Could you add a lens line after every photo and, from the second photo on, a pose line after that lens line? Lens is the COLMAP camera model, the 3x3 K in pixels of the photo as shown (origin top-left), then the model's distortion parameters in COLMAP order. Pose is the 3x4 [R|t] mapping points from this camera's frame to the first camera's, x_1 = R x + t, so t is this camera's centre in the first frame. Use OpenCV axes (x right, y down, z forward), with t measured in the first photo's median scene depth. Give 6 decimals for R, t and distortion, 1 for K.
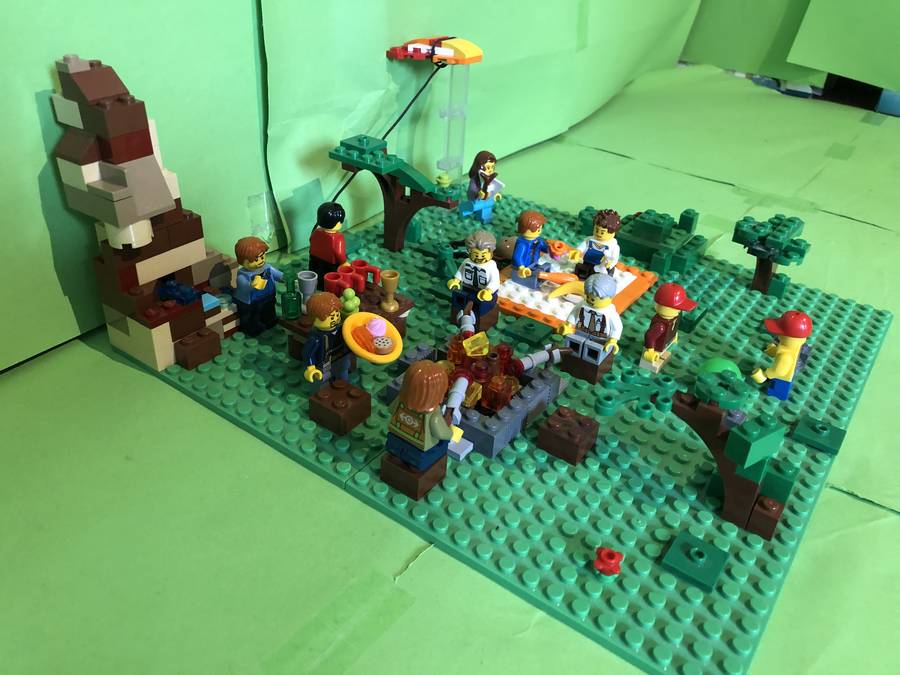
lens RADIAL K [[755.2, 0, 450.0], [0, 755.2, 337.5], [0, 0, 1]] dist [0.001107, -0.009119]
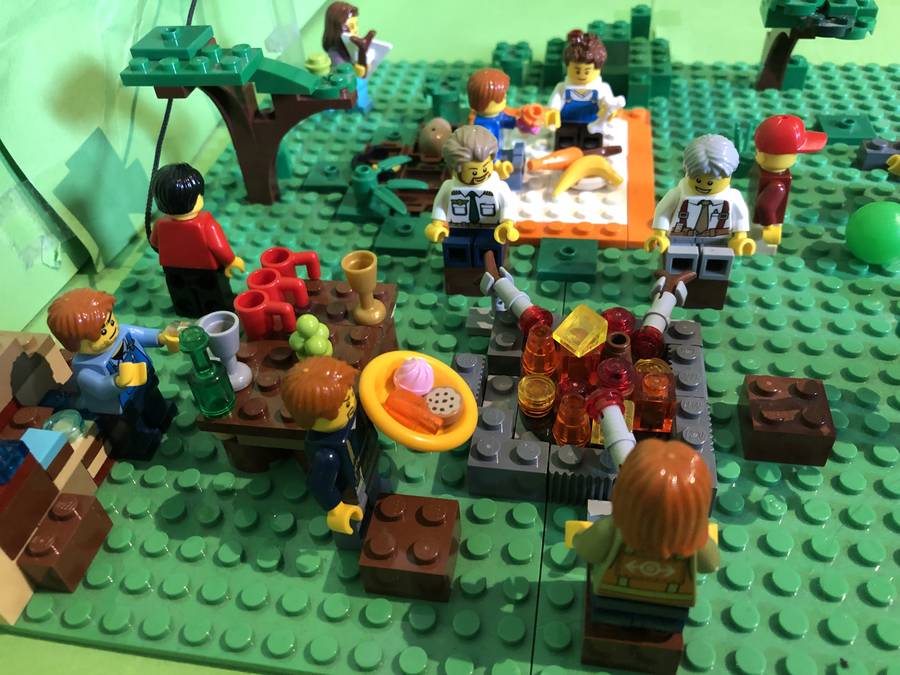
lens RADIAL K [[755.2, 0, 450.0], [0, 755.2, 337.5], [0, 0, 1]] dist [0.001107, -0.009119]
pose [[0.892049, -0.383352, 0.239353, -0.147539], [0.334320, 0.916114, 0.221281, -0.112424], [-0.304103, -0.117373, 0.945381, 0.394435]]
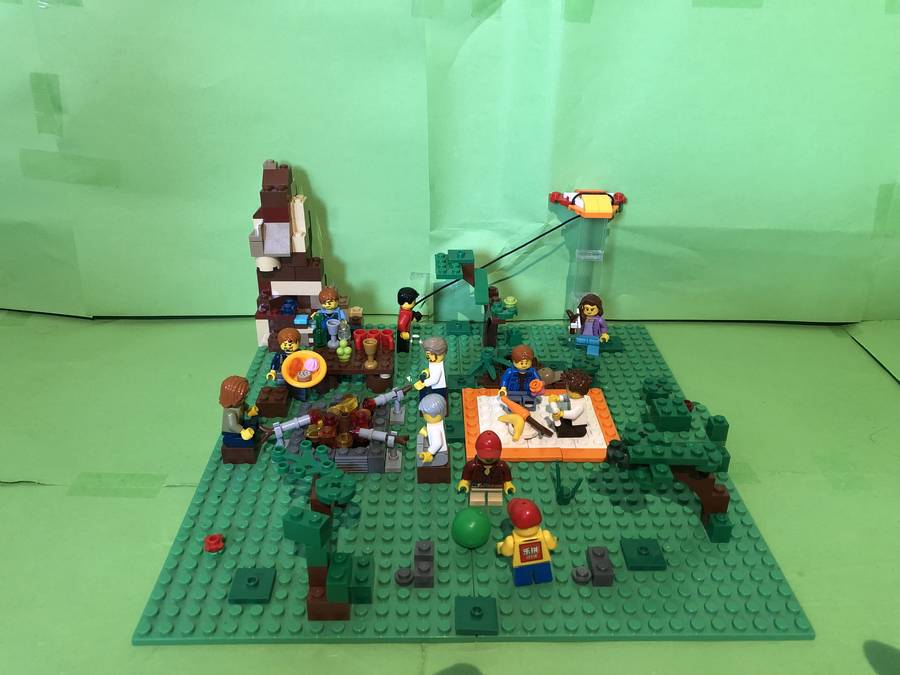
lens RADIAL K [[740.3, 0, 450.0], [0, 740.3, 337.5], [0, 0, 1]] dist [0.081283, -0.000762]
pose [[0.592500, 0.326233, -0.736556, 0.857881], [-0.405750, 0.910736, 0.076988, -0.217723], [0.695924, 0.253243, 0.671980, 0.161008]]
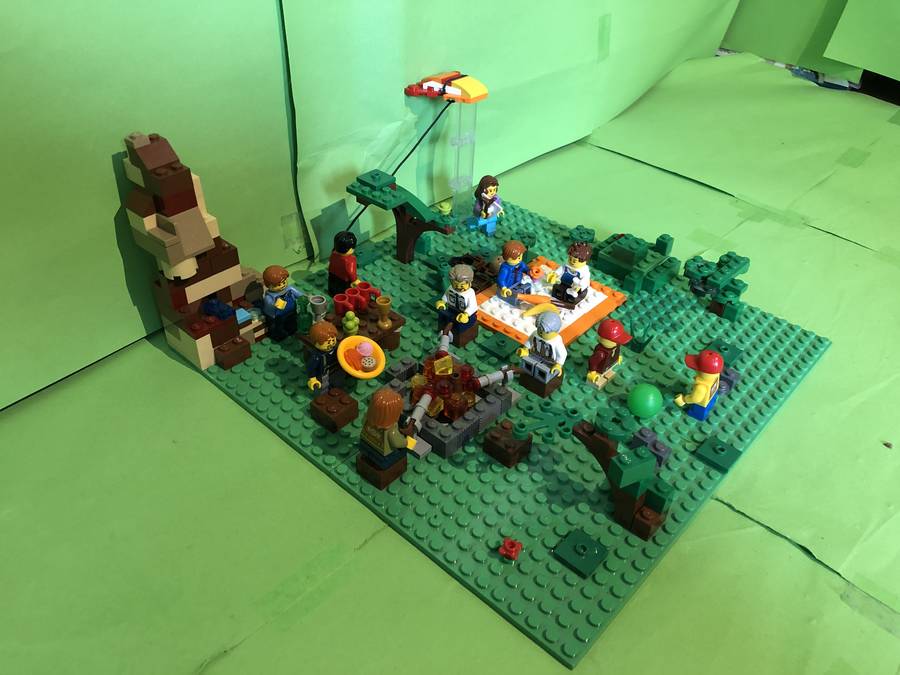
lens RADIAL K [[748.6, 0, 450.0], [0, 748.6, 337.5], [0, 0, 1]] dist [0.047787, -0.093727]
pose [[0.993520, 0.050658, -0.101742, 0.134522], [-0.041284, 0.994883, 0.092212, -0.120645], [0.105892, -0.087414, 0.990528, -0.184825]]
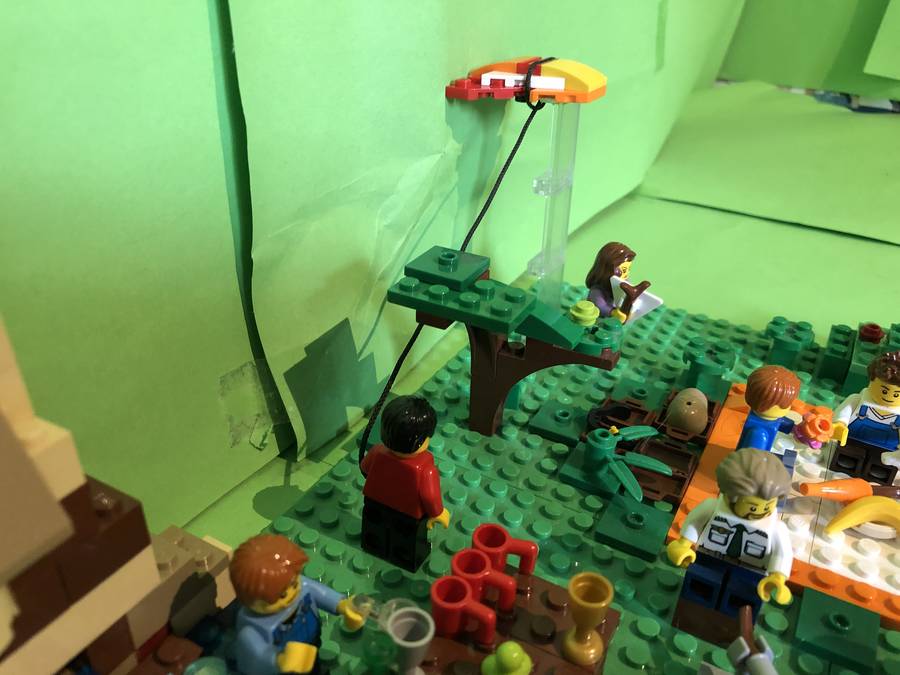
lens RADIAL K [[755.2, 0, 450.0], [0, 755.2, 337.5], [0, 0, 1]] dist [0.001107, -0.009119]
pose [[0.993417, -0.083312, 0.078621, -0.157218], [0.086060, 0.995768, -0.032237, -0.189667], [-0.075602, 0.038791, 0.996383, 0.482116]]
